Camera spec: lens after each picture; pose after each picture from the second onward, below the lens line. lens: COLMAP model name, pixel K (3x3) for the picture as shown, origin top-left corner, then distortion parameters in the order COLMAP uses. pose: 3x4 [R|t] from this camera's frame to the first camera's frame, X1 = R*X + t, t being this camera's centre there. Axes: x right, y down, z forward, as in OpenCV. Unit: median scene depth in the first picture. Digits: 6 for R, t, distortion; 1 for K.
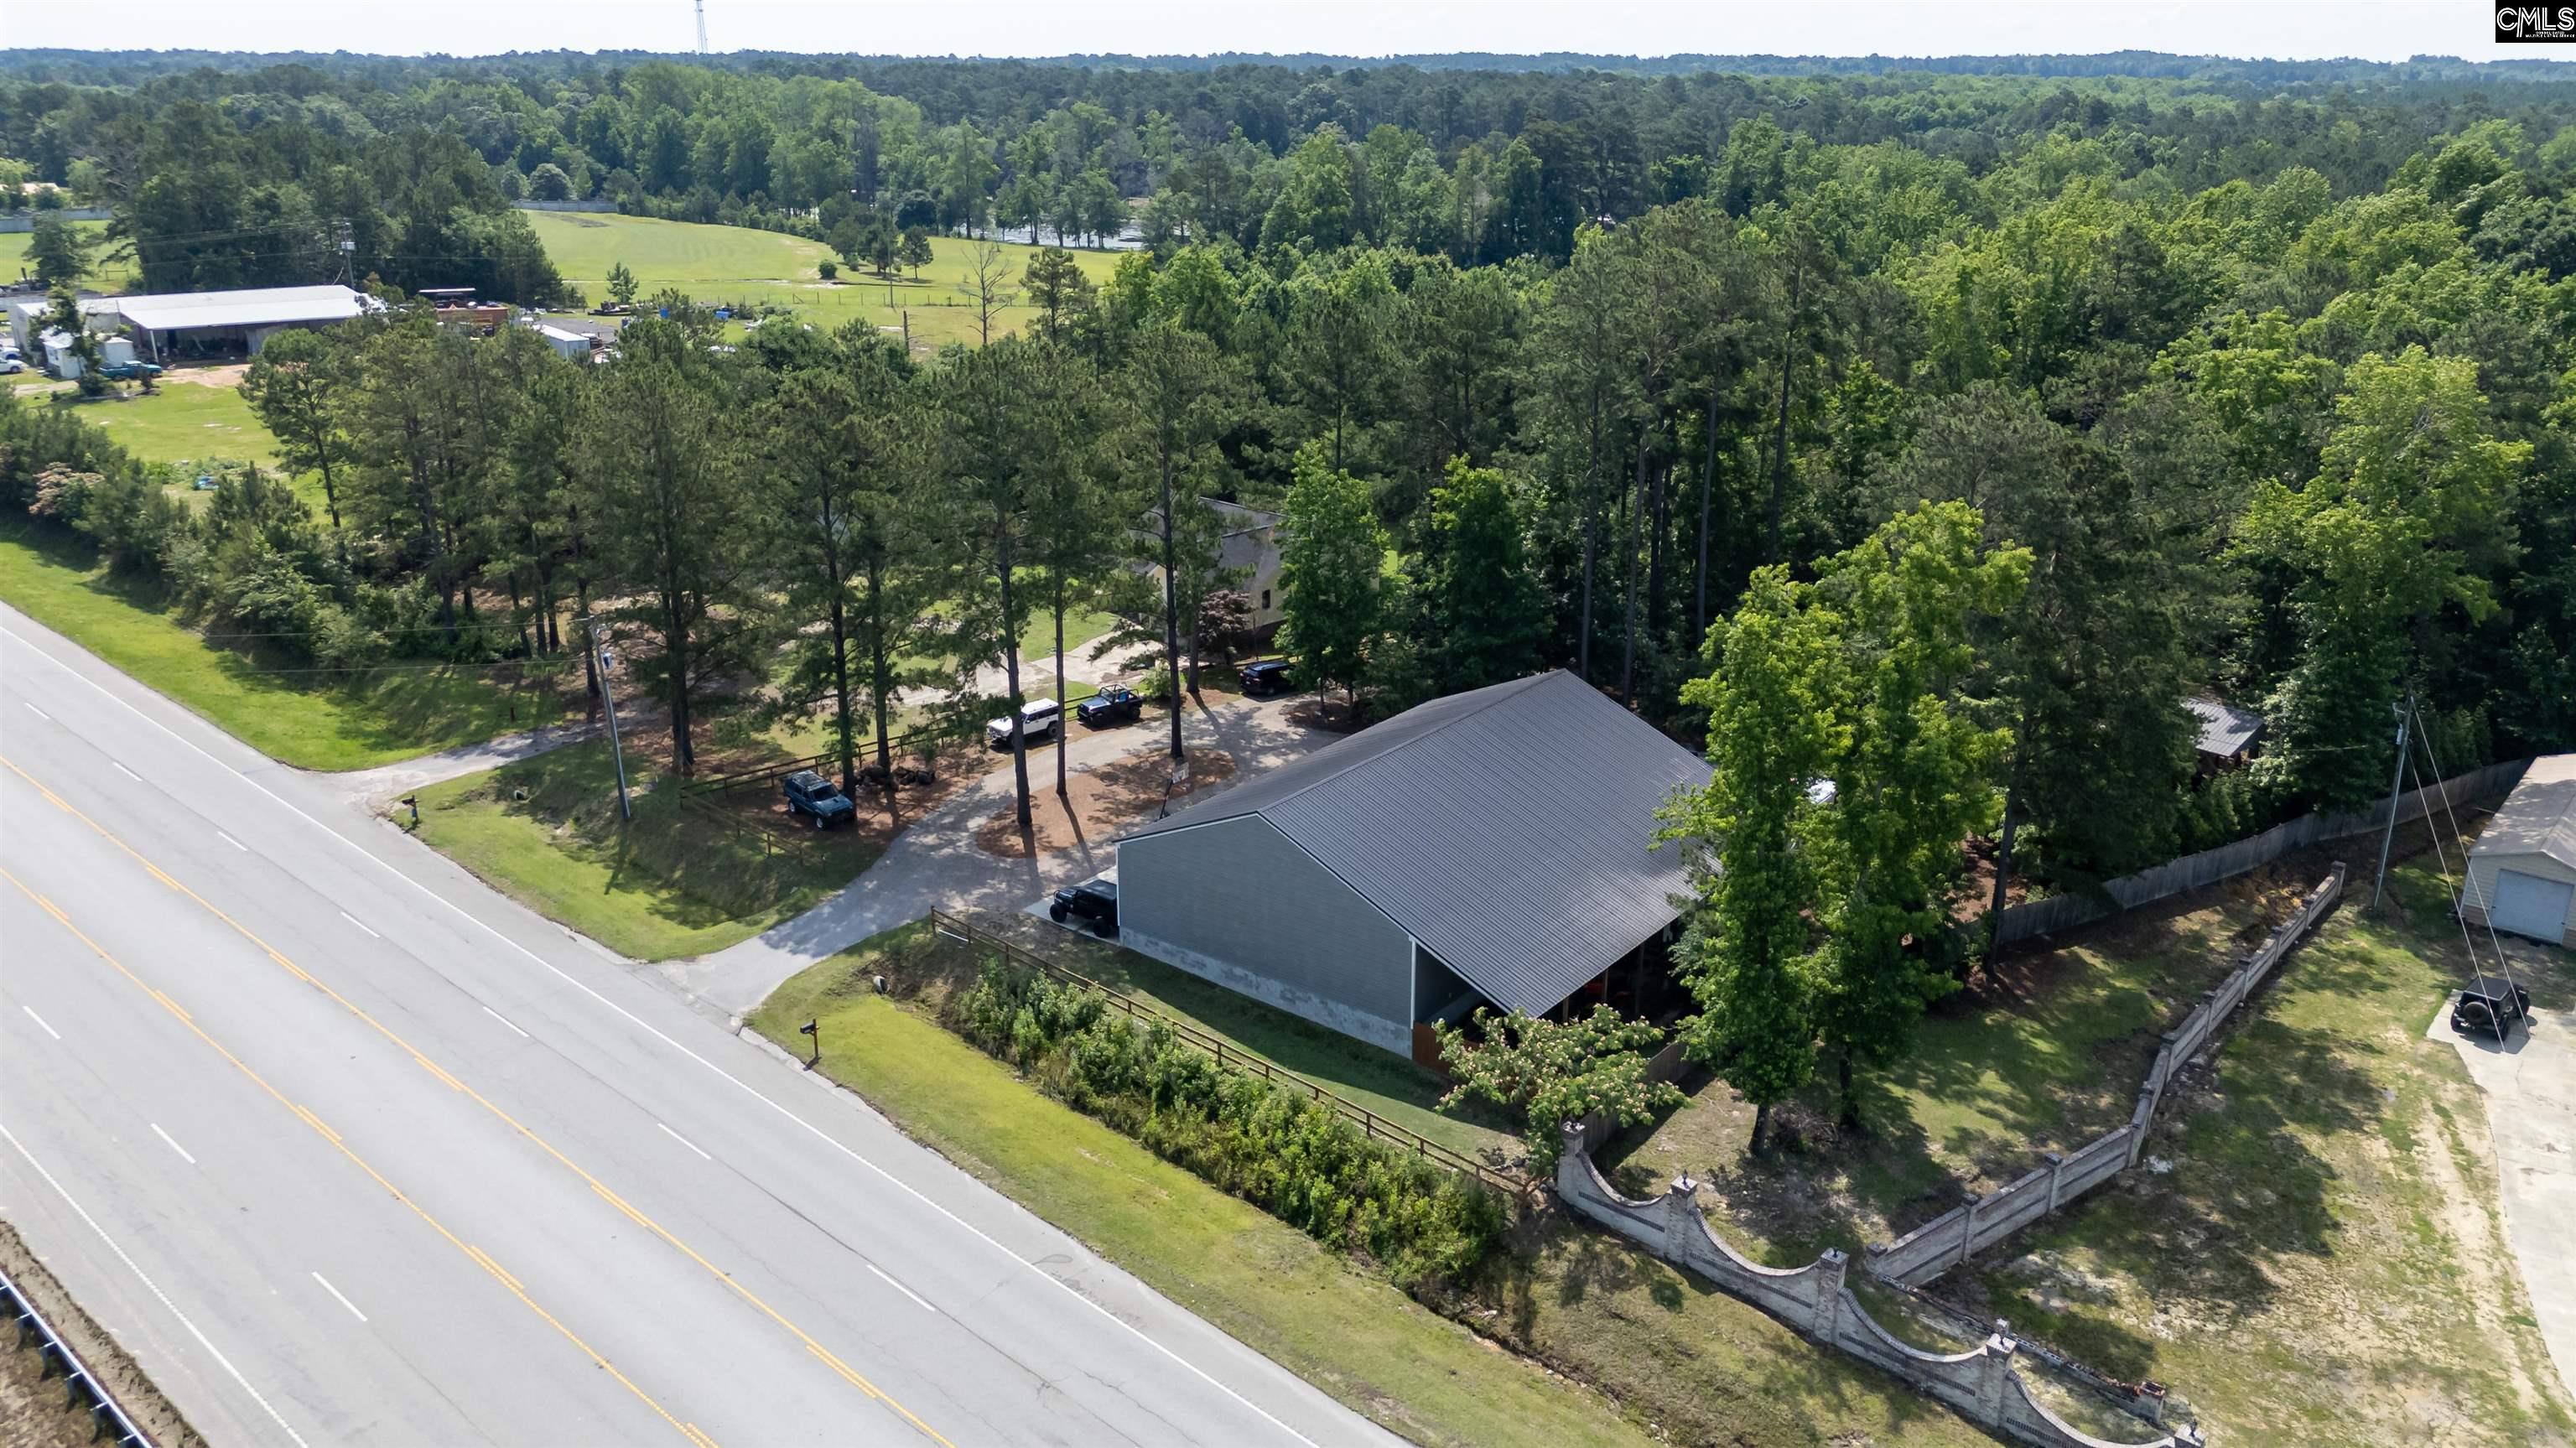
lens RADIAL K [[1909.3, 0, 1277.5], [0, 1909.3, 726.5], [0, 0, 1]] dist [0.040721, -0.033584]
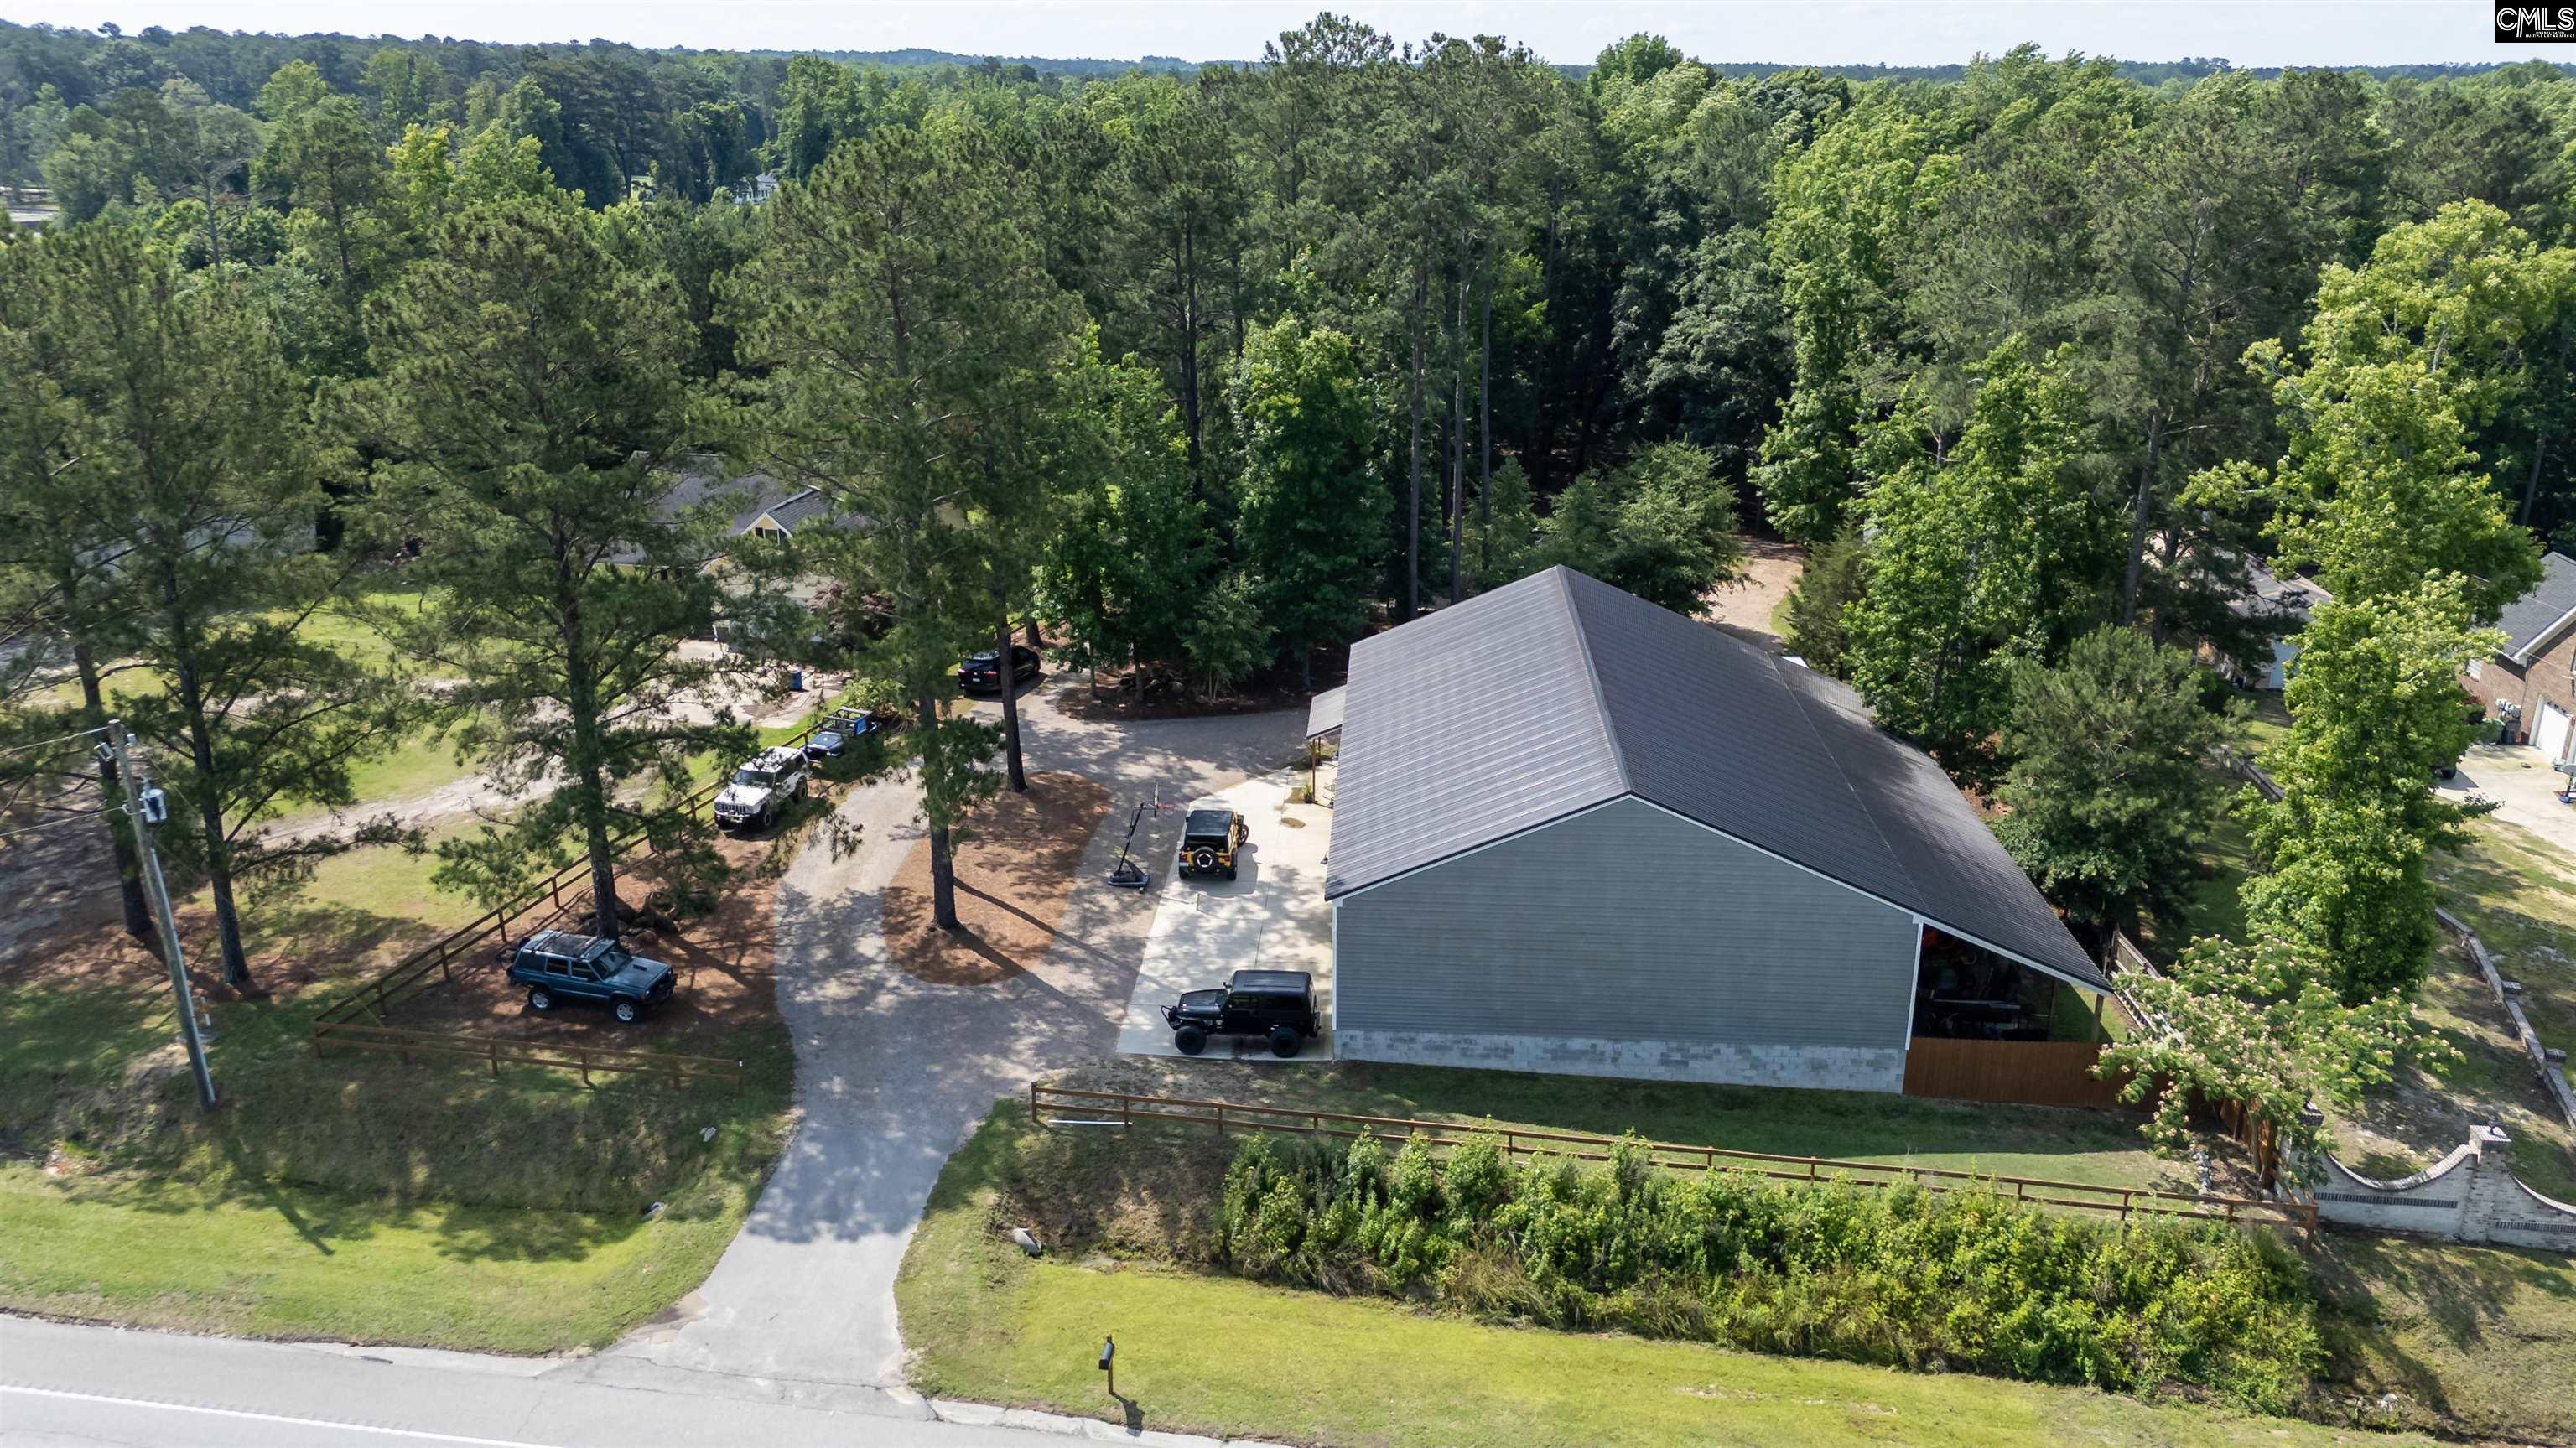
lens RADIAL K [[1909.3, 0, 1281.5], [0, 1909.3, 740.6], [0, 0, 1]] dist [0.040721, -0.033584]
pose [[0.828427, -0.185732, 0.528406, -0.438068], [0.183075, 0.981391, 0.057933, -0.031235], [-0.529332, 0.048745, 0.847013, 0.497526]]
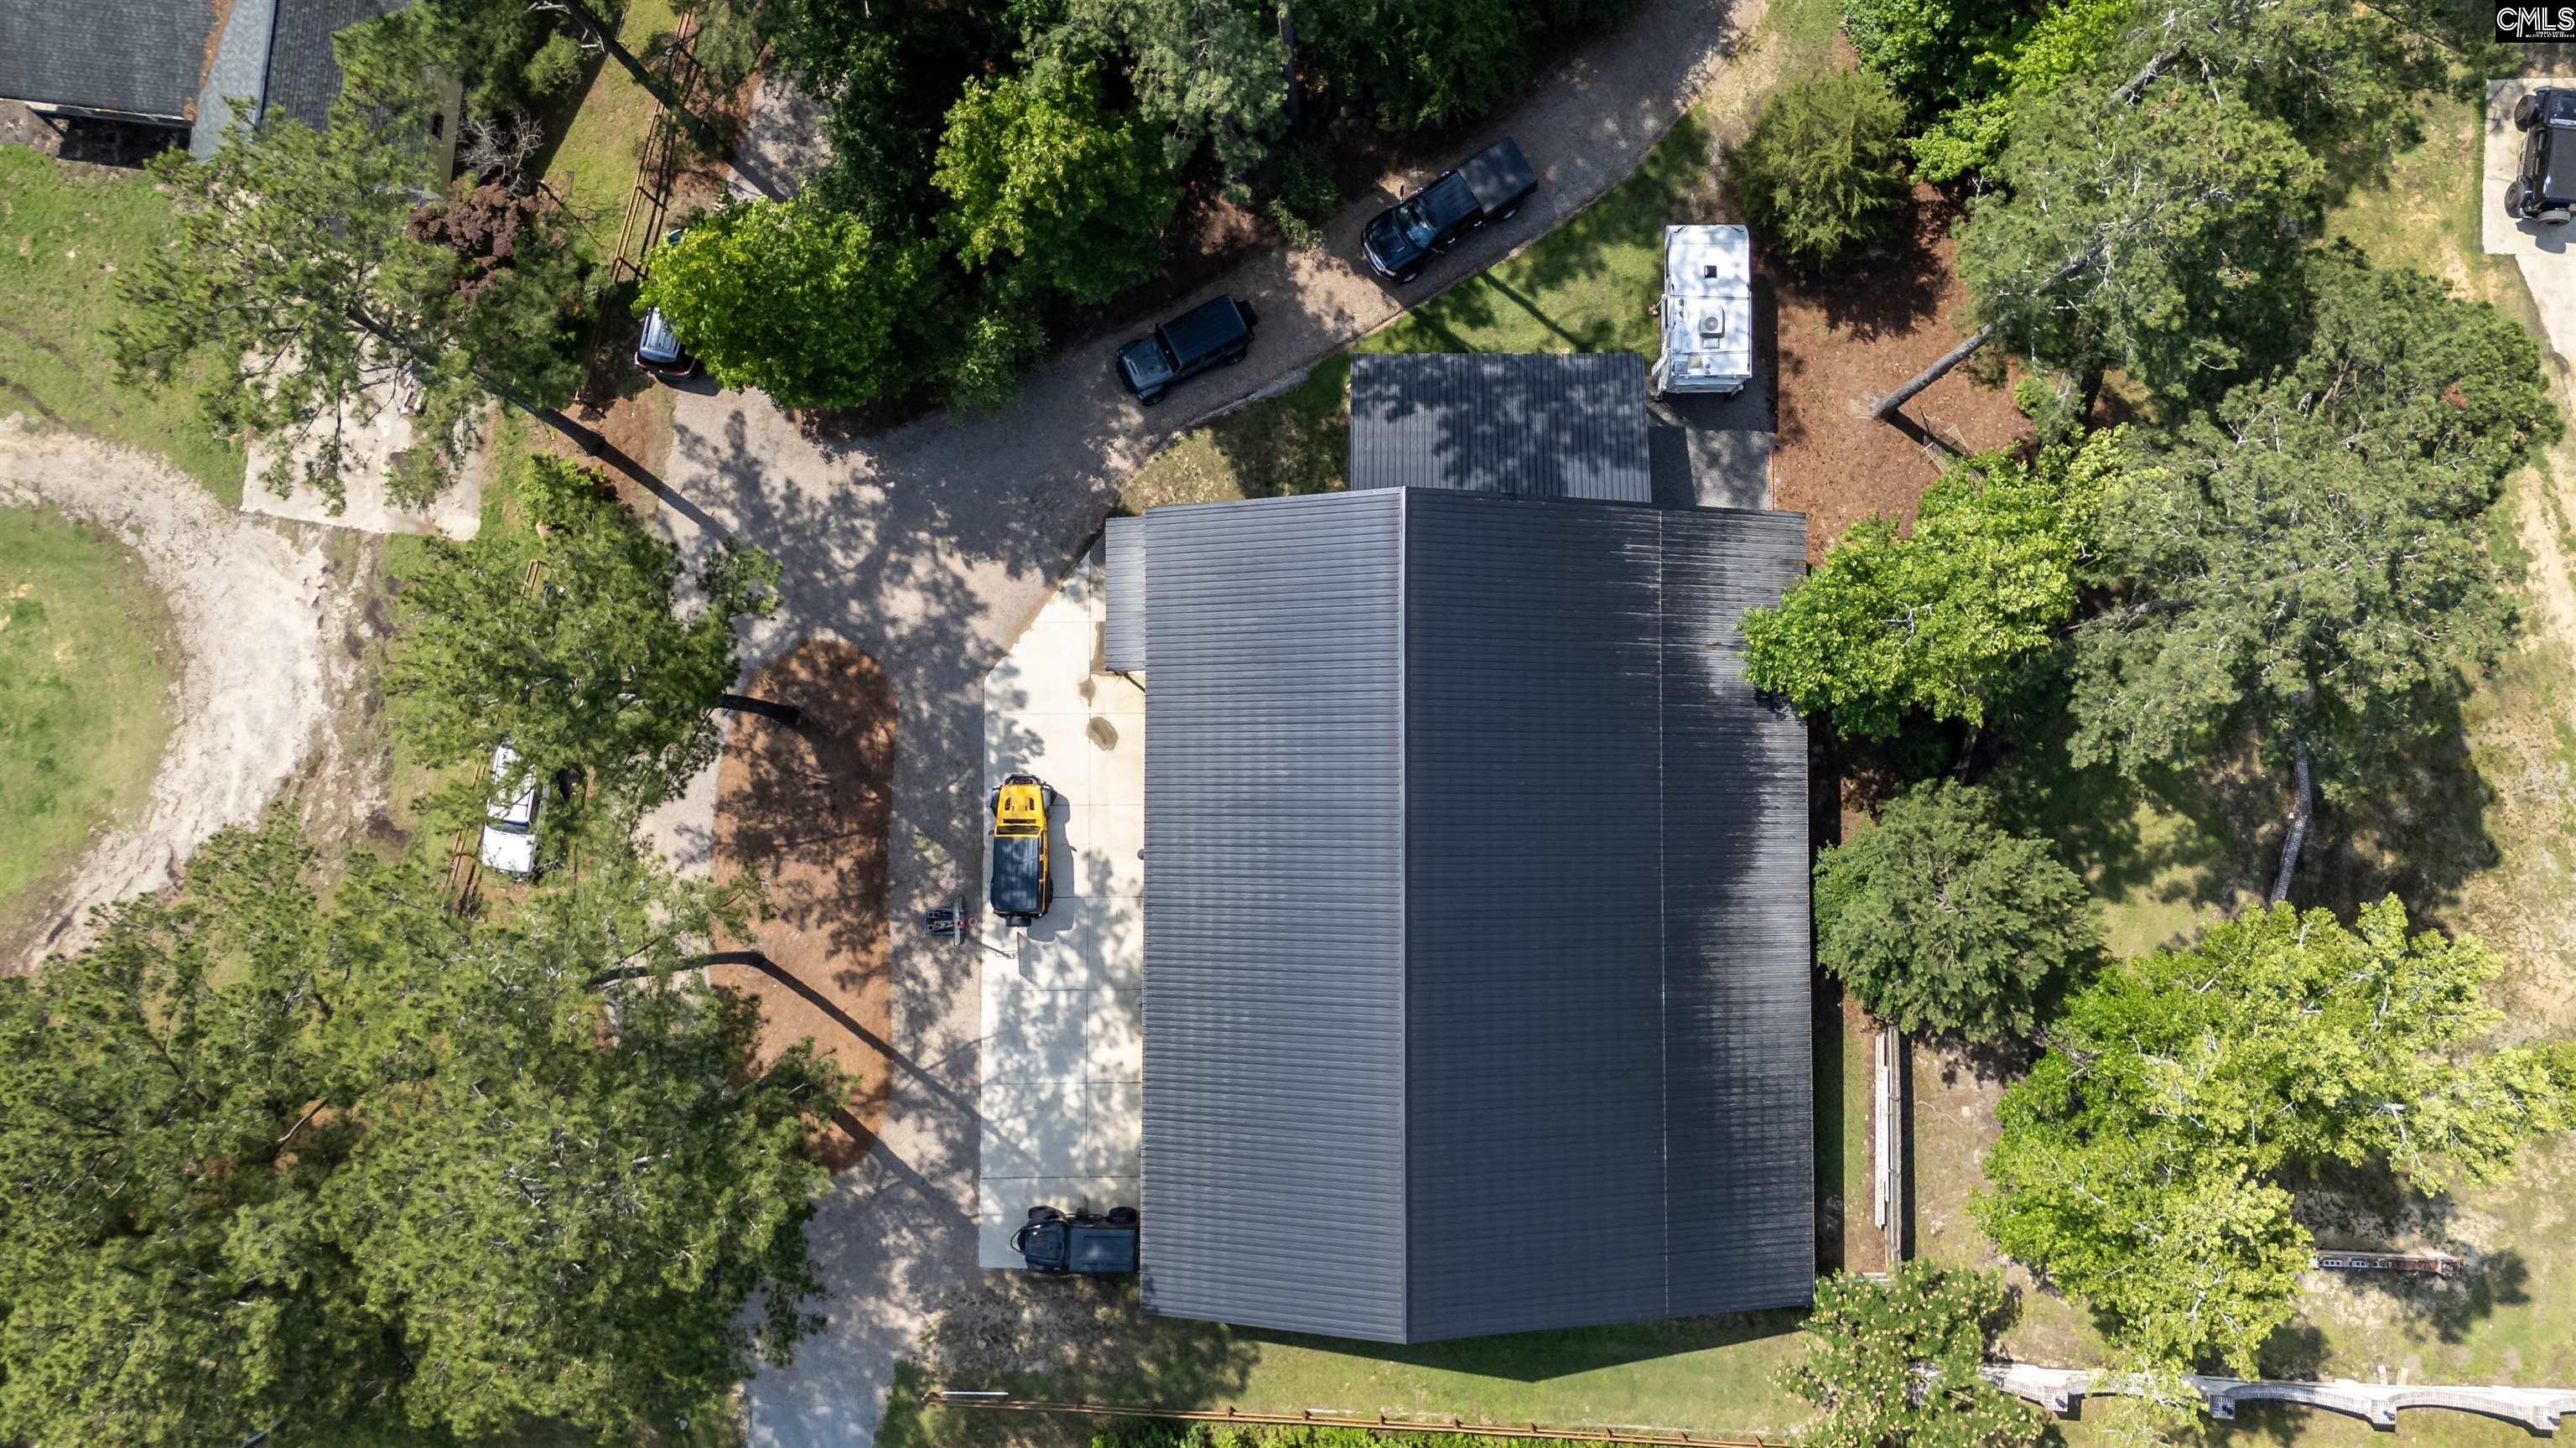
lens RADIAL K [[1909.3, 0, 1282.0], [0, 1909.3, 726.4], [0, 0, 1]] dist [0.040721, -0.033584]
pose [[0.792768, -0.609310, -0.016150, 0.105091], [0.232534, 0.277843, 0.932057, -0.678310], [-0.563425, -0.742660, 0.361951, 0.915215]]
